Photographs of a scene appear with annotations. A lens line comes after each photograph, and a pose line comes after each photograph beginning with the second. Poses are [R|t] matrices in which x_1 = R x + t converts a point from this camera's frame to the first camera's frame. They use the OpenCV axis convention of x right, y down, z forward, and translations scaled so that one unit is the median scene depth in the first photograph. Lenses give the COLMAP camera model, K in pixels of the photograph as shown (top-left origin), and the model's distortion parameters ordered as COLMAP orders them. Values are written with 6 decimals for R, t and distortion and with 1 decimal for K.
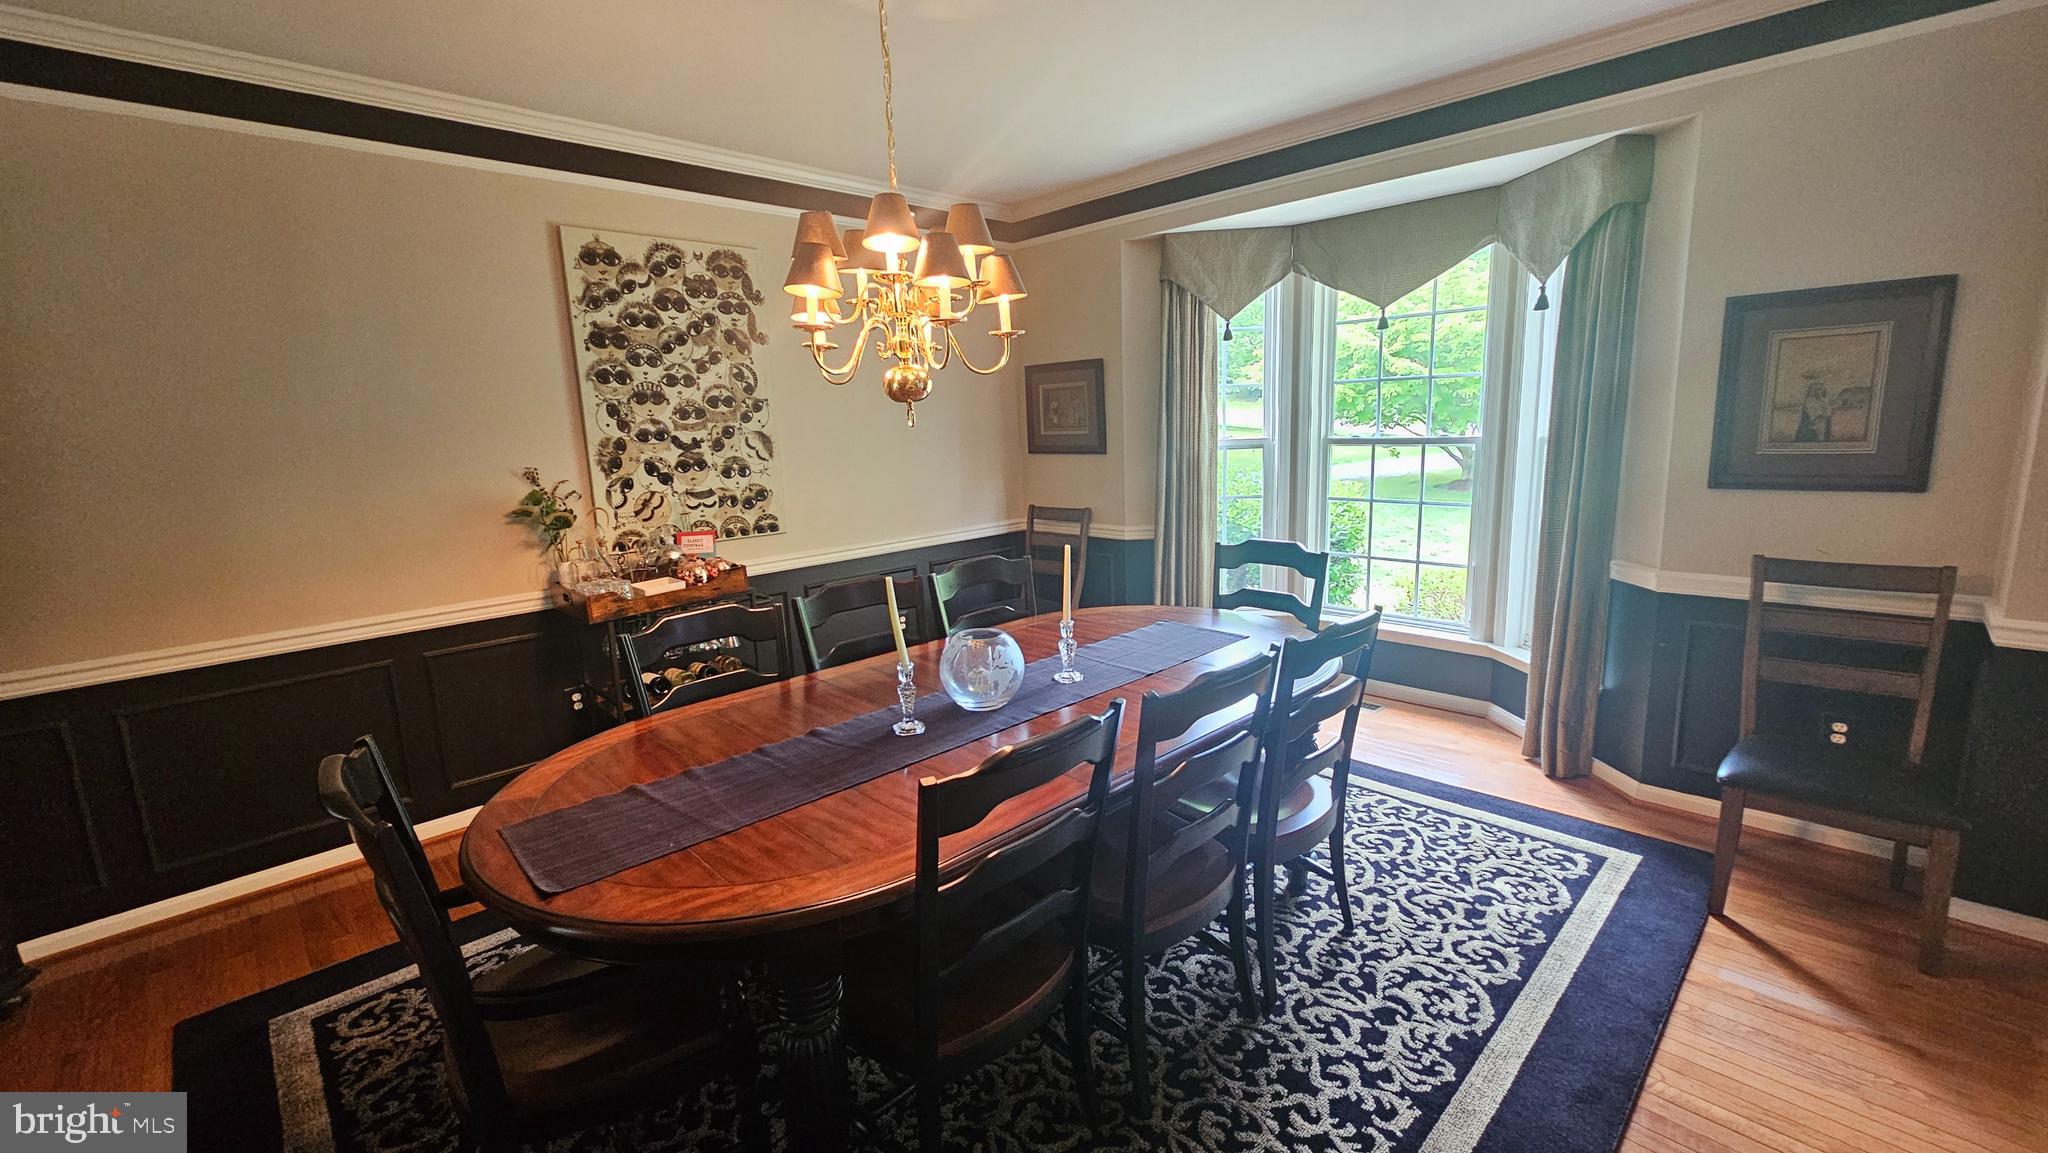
lens RADIAL K [[837.9, 0, 1029.5], [0, 837.9, 576.6], [0, 0, 1]] dist [0.001369, 0.000622]
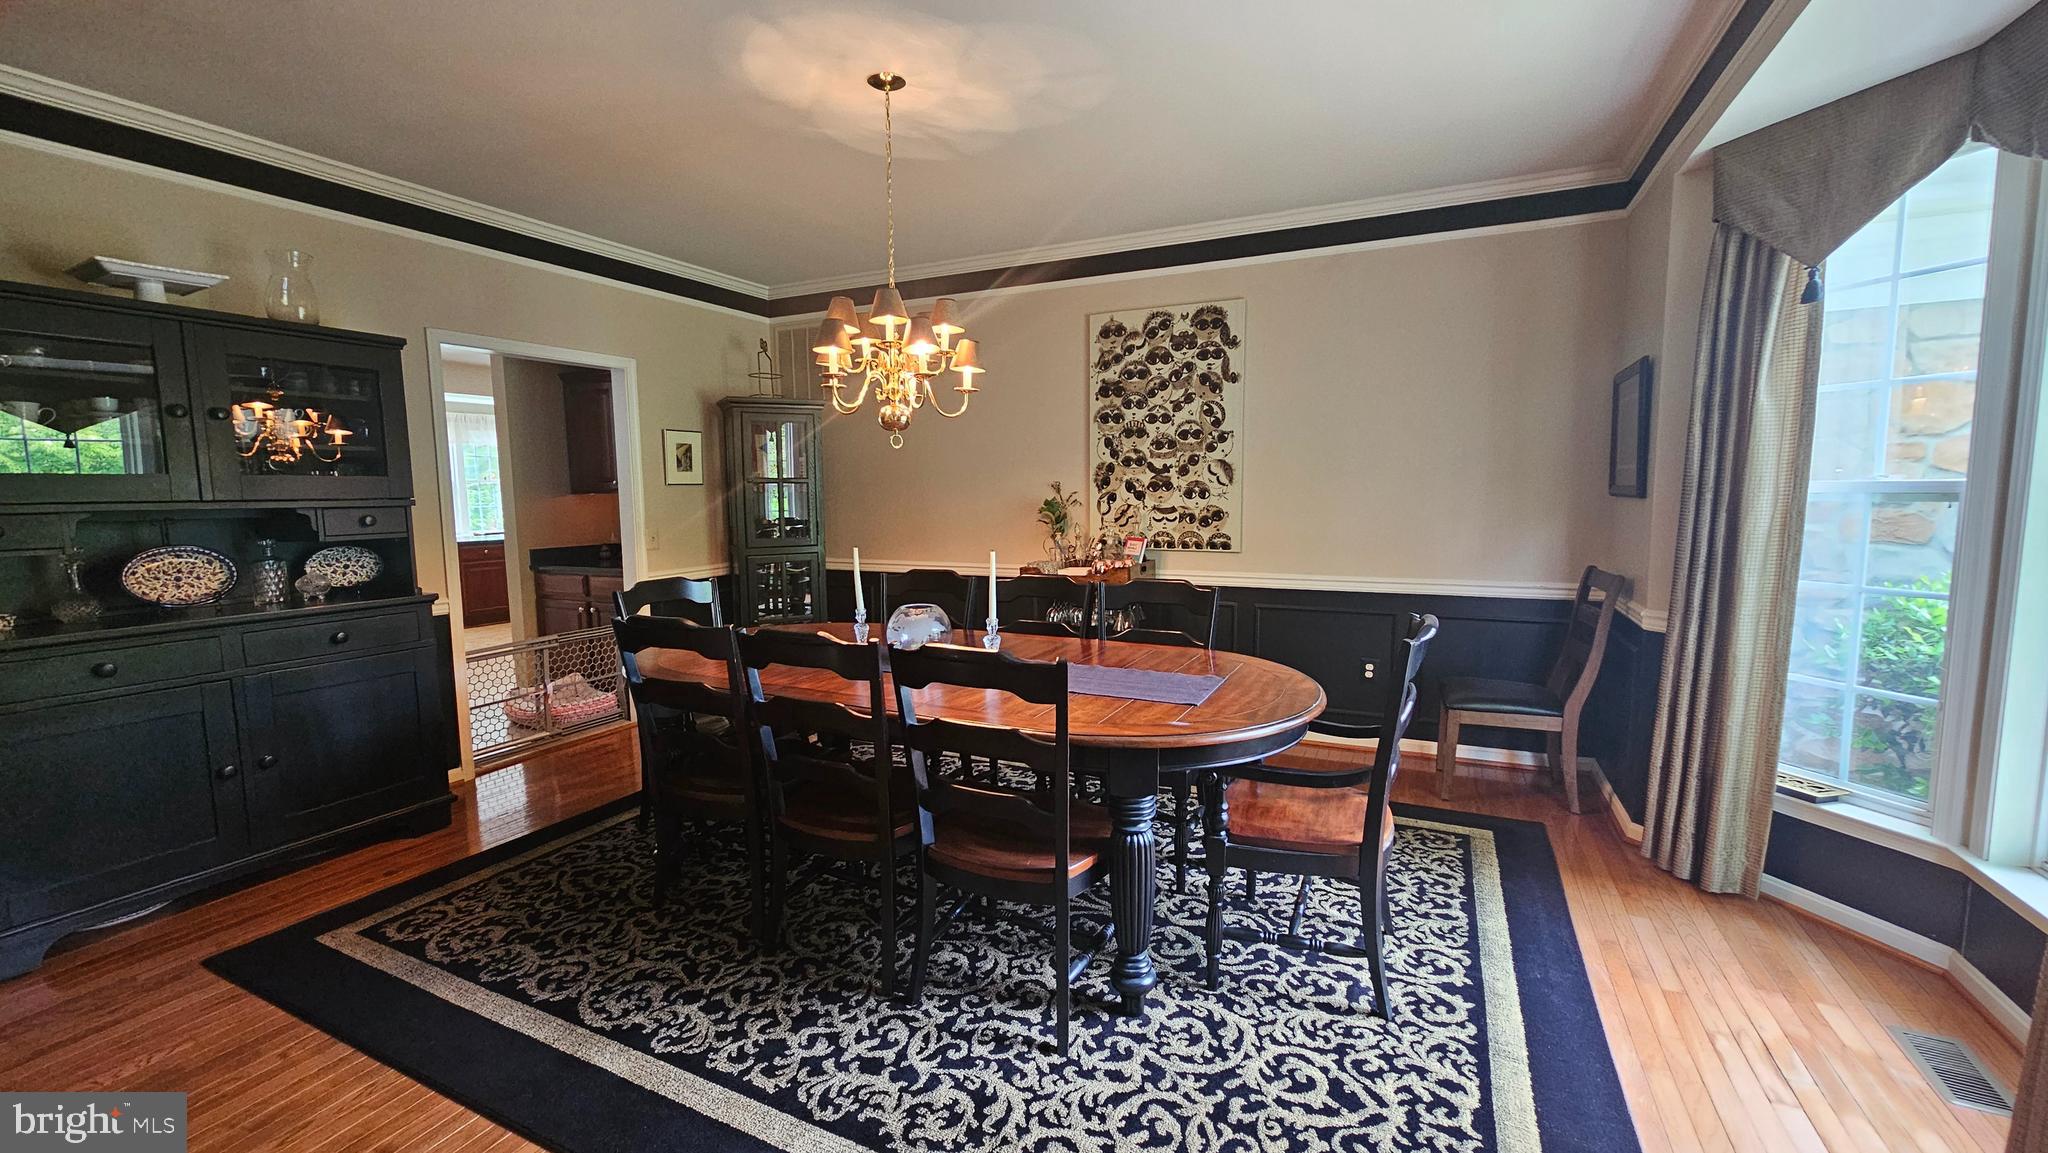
lens RADIAL K [[837.9, 0, 1026.8], [0, 837.9, 577.9], [0, 0, 1]] dist [0.001369, 0.000622]
pose [[0.331806, 0.134225, -0.933750, 0.734681], [-0.178494, 0.980878, 0.077572, -0.063438], [0.926307, 0.140930, 0.349420, 0.423261]]
